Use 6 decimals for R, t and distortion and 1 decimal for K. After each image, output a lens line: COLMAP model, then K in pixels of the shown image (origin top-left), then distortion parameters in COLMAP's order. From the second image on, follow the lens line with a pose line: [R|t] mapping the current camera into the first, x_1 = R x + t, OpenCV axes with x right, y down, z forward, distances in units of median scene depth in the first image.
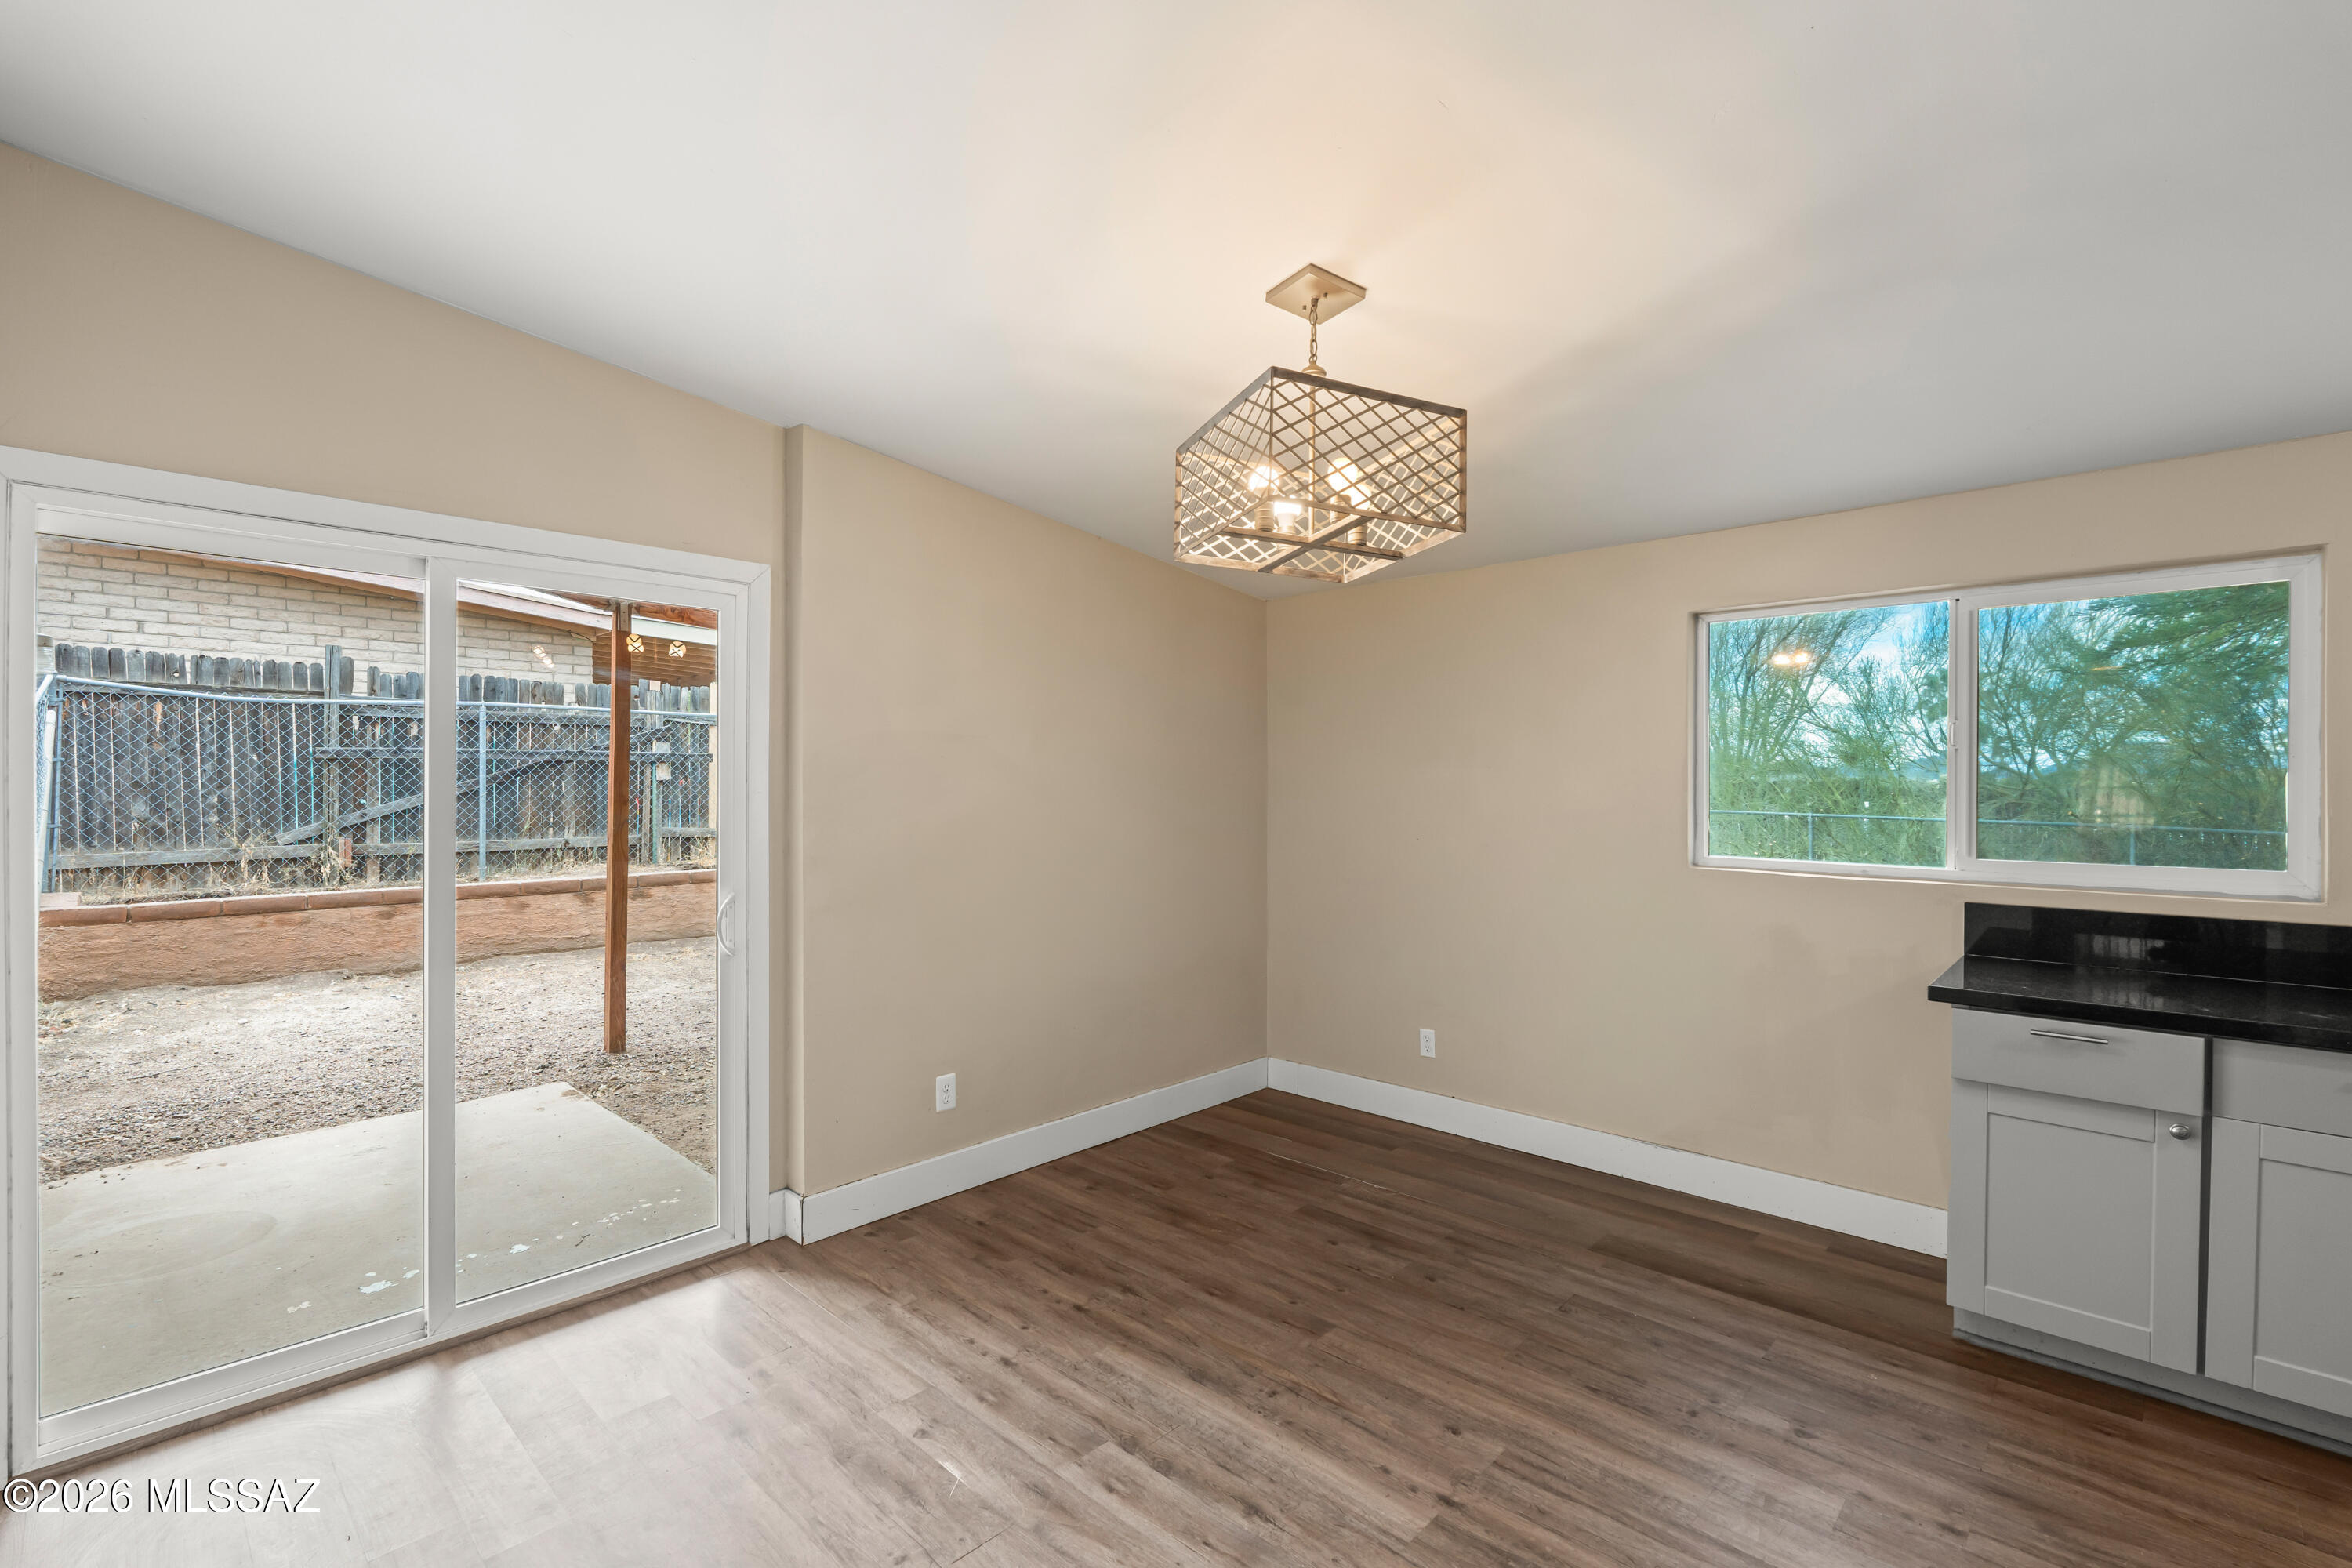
lens RADIAL K [[1066.0, 0, 1155.1], [0, 1066.0, 796.9], [0, 0, 1]] dist [-0.005090, 0.001052]
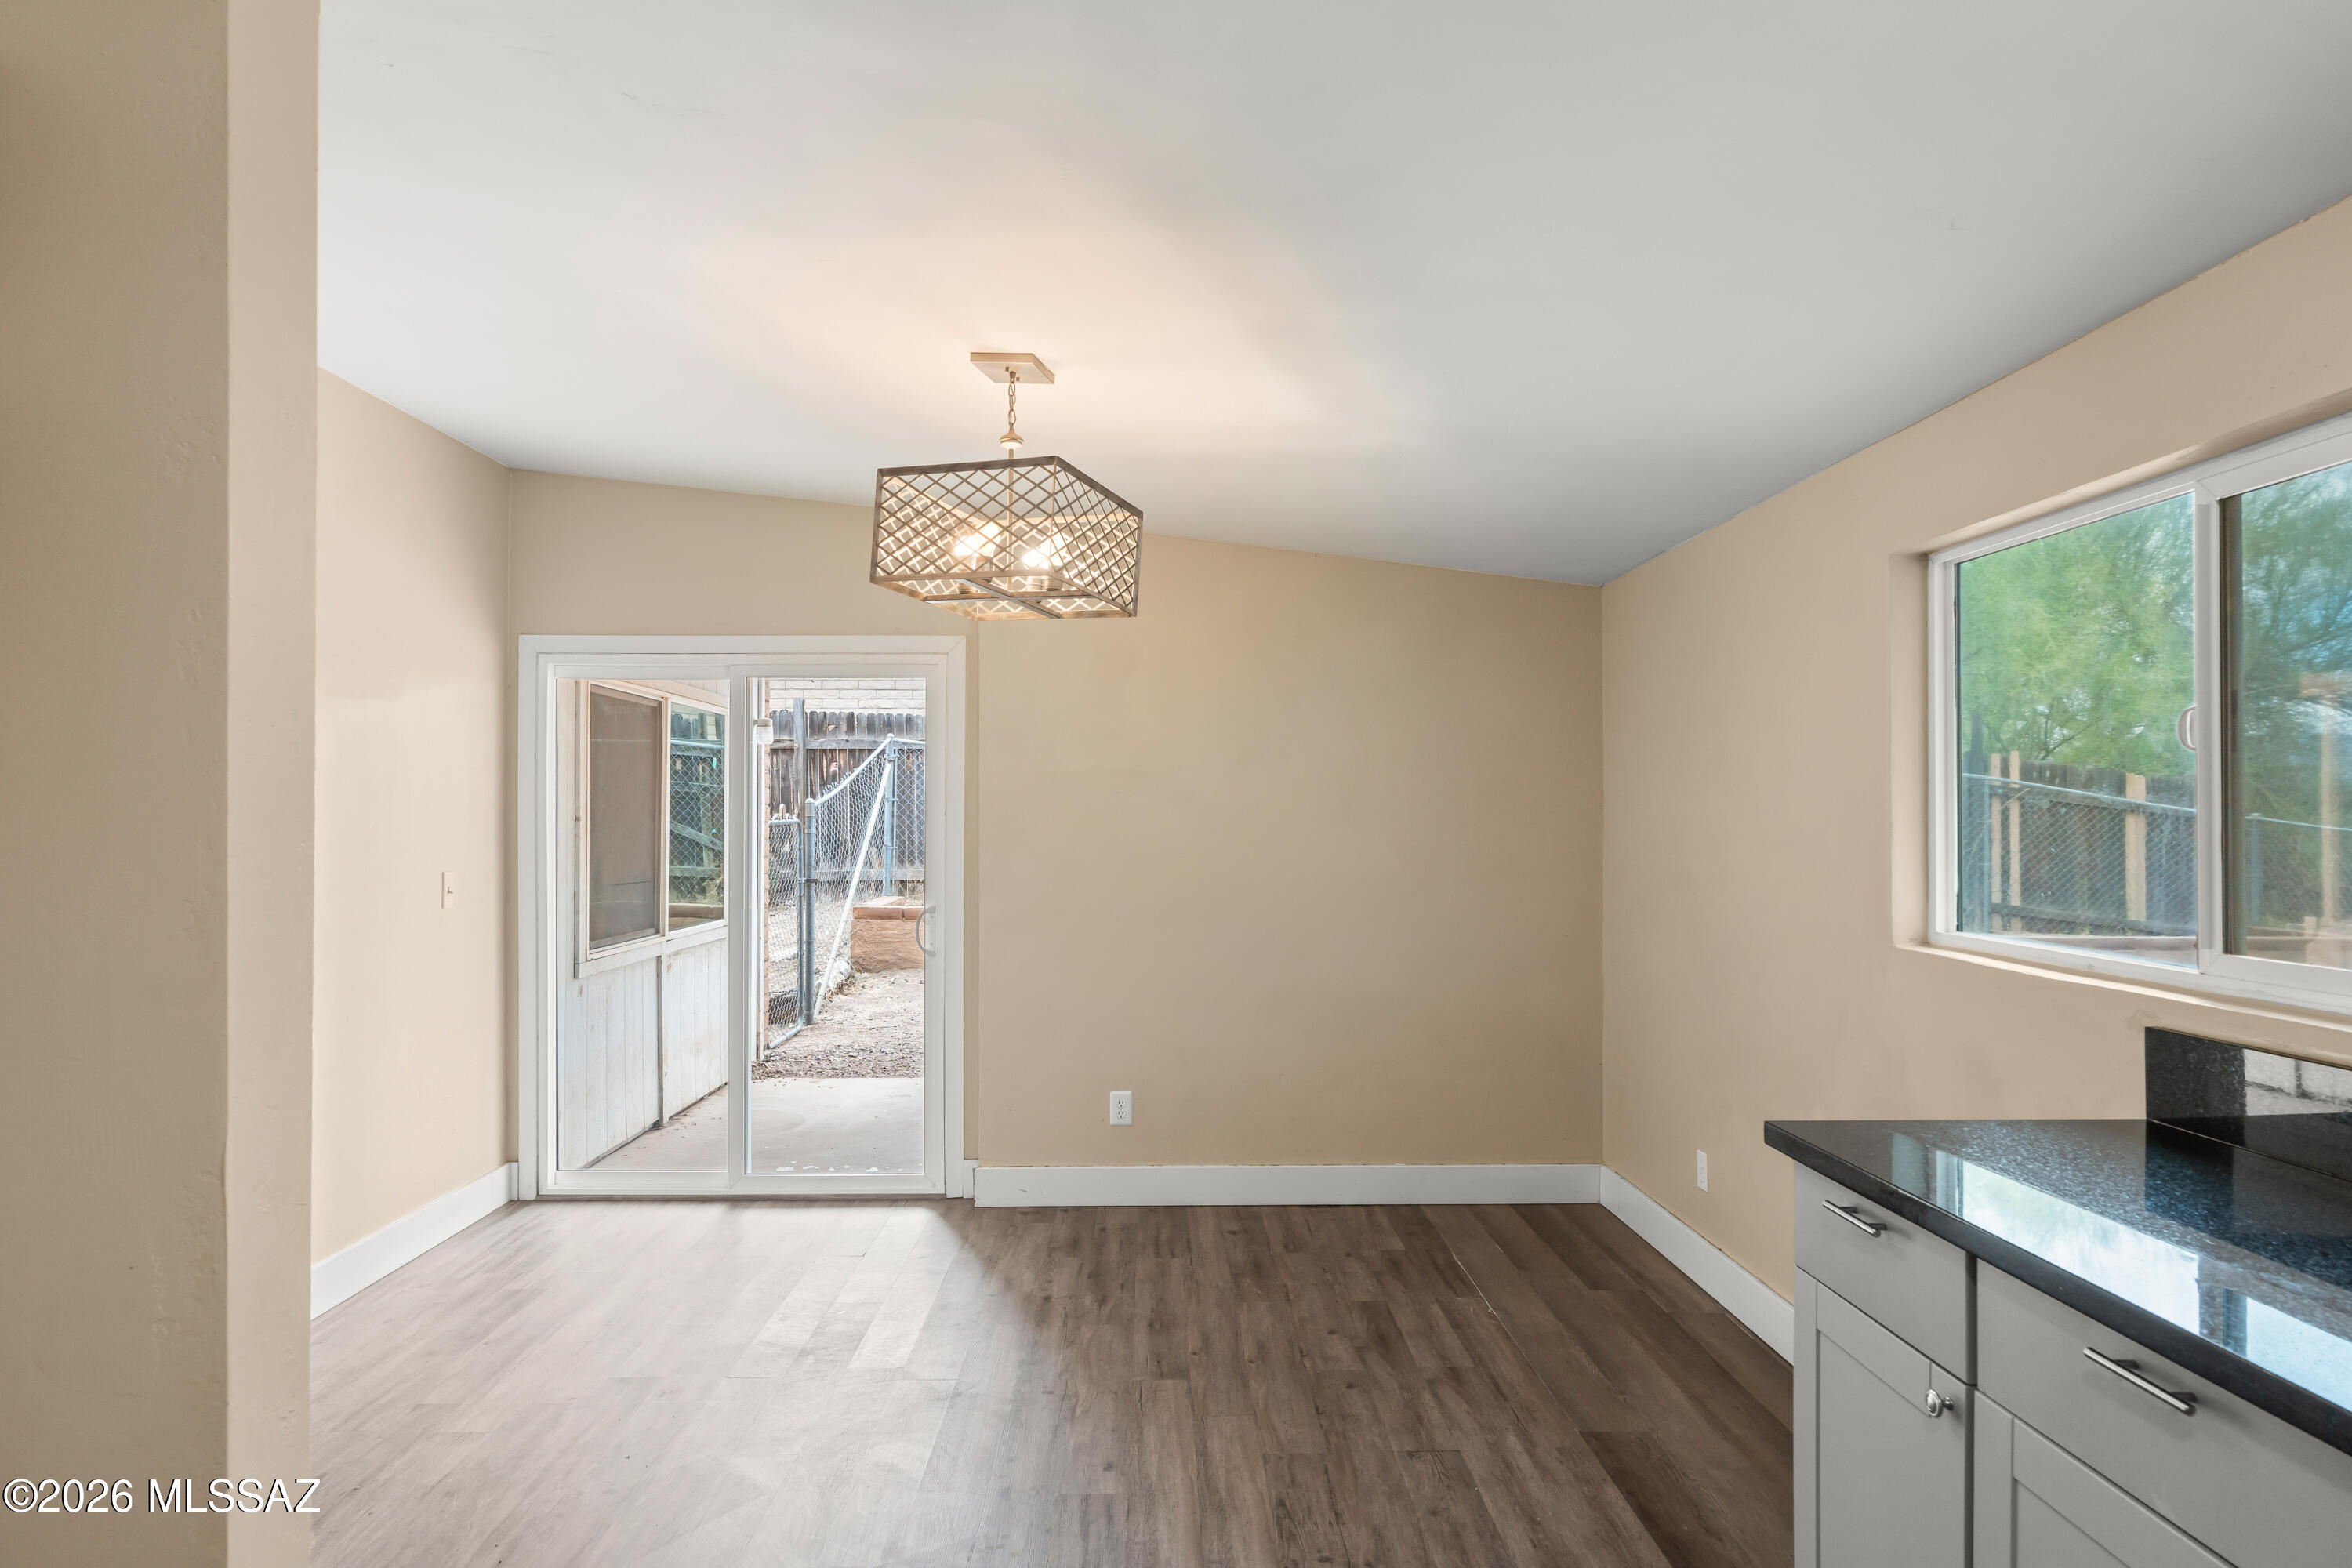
lens RADIAL K [[1307.2, 0, 1115.0], [0, 1307.2, 802.5], [0, 0, 1]] dist [-0.006451, 0.000923]
pose [[0.682496, -0.008642, -0.730839, 0.830029], [-0.008115, 0.999779, -0.019400, -0.001679], [0.730845, 0.019171, 0.682275, 0.111287]]
